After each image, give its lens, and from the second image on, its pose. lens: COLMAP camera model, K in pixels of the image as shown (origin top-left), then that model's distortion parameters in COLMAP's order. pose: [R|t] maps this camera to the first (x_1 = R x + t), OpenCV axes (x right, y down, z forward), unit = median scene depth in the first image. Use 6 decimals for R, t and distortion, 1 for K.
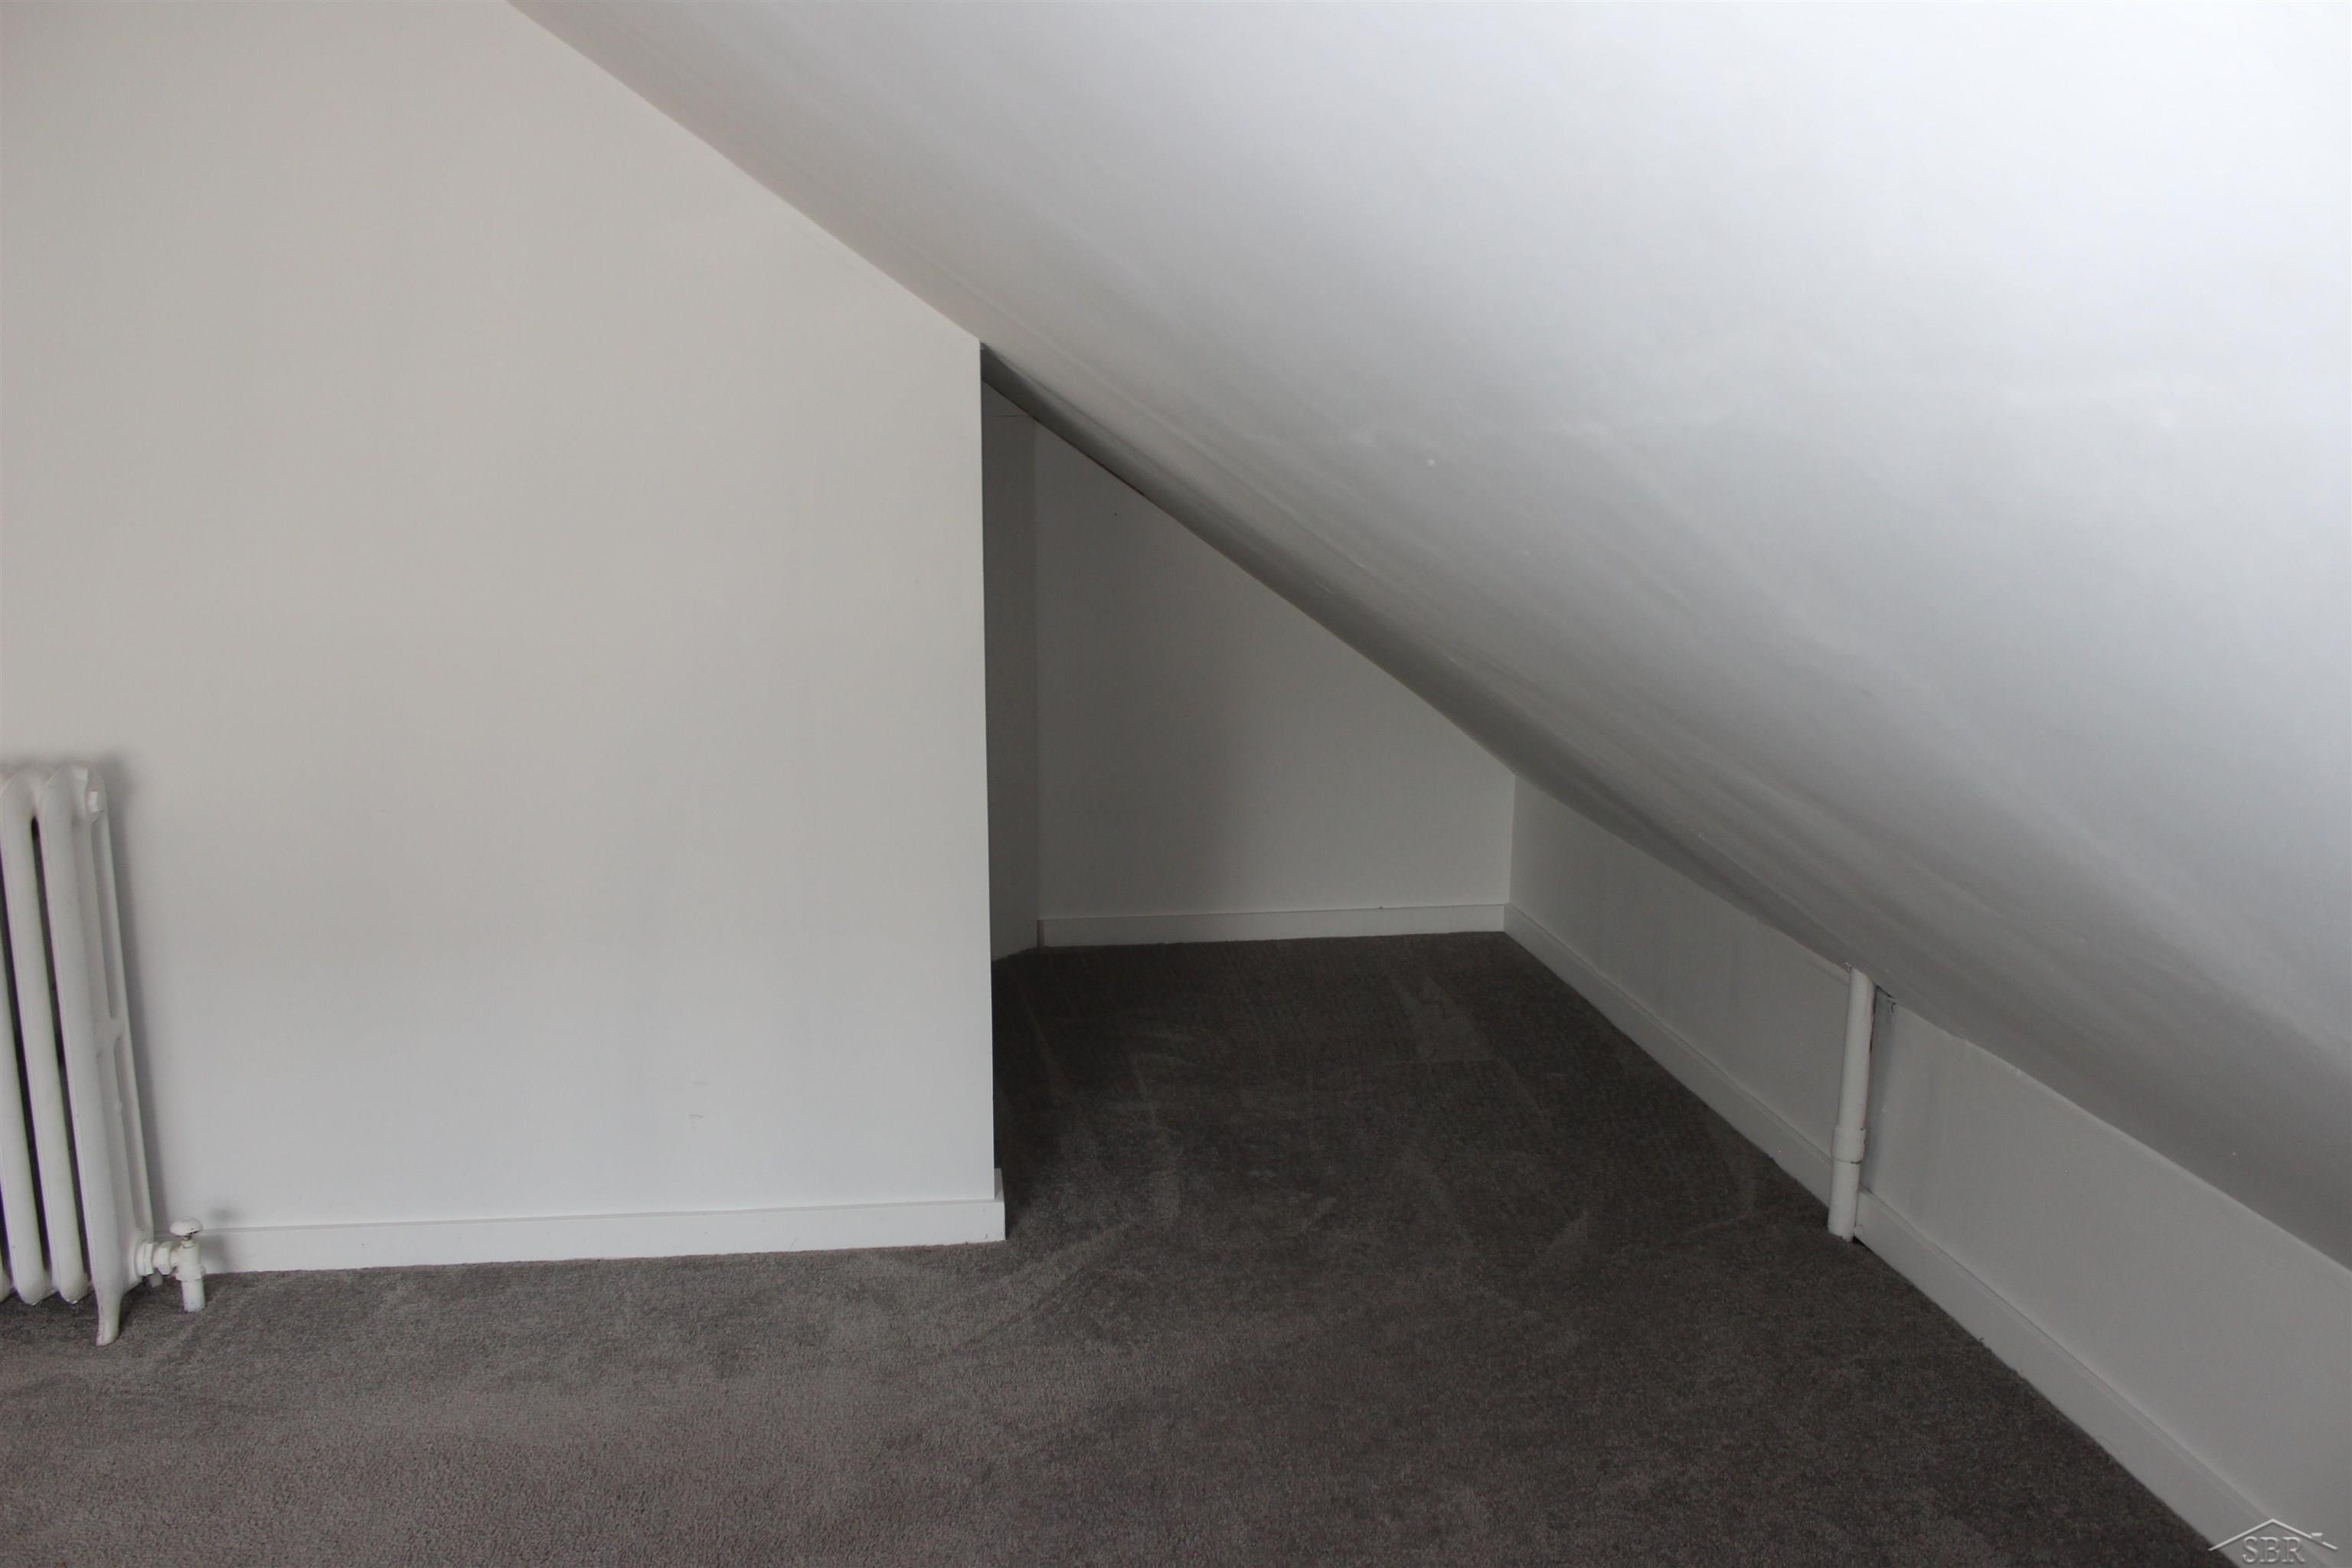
lens RADIAL K [[1948.2, 0, 1180.4], [0, 1948.2, 790.6], [0, 0, 1]] dist [-0.144534, 0.102459]
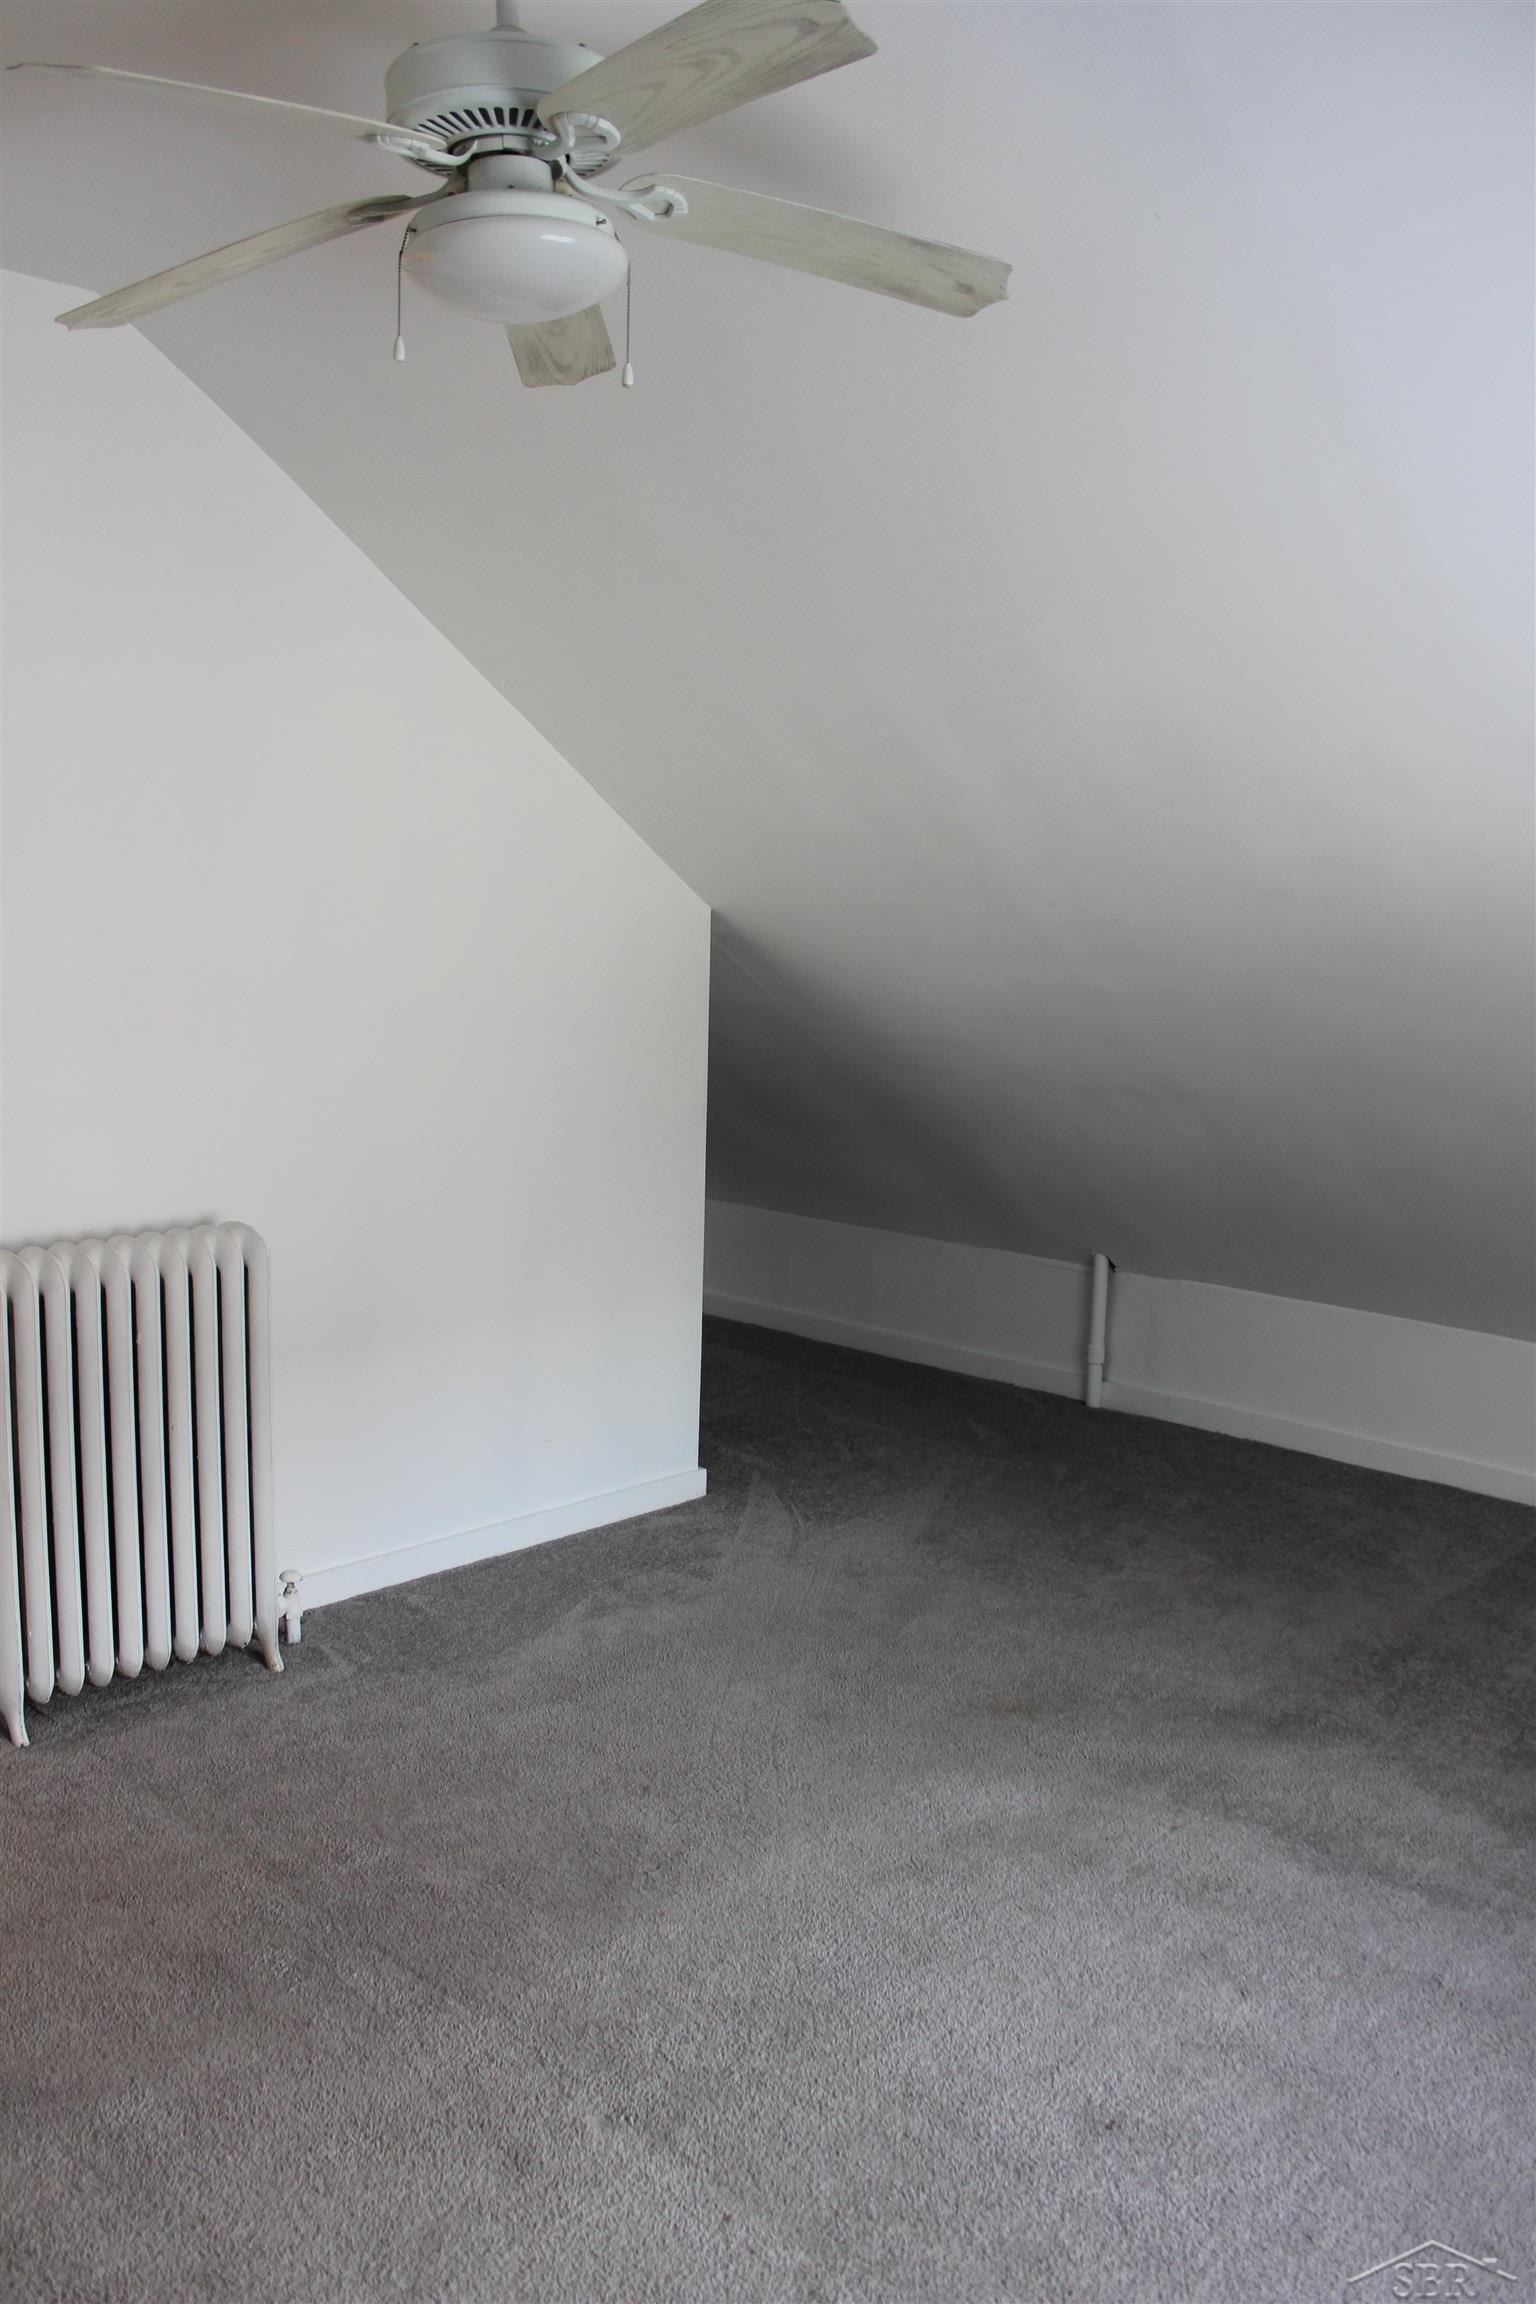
lens RADIAL K [[1908.4, 0, 764.1], [0, 1908.4, 1147.8], [0, 0, 1]] dist [-0.144534, 0.102459]
pose [[0.802396, -0.075182, 0.592037, -0.933207], [0.106942, 0.994089, -0.018701, -0.003264], [-0.587132, 0.078319, 0.805694, -0.244443]]
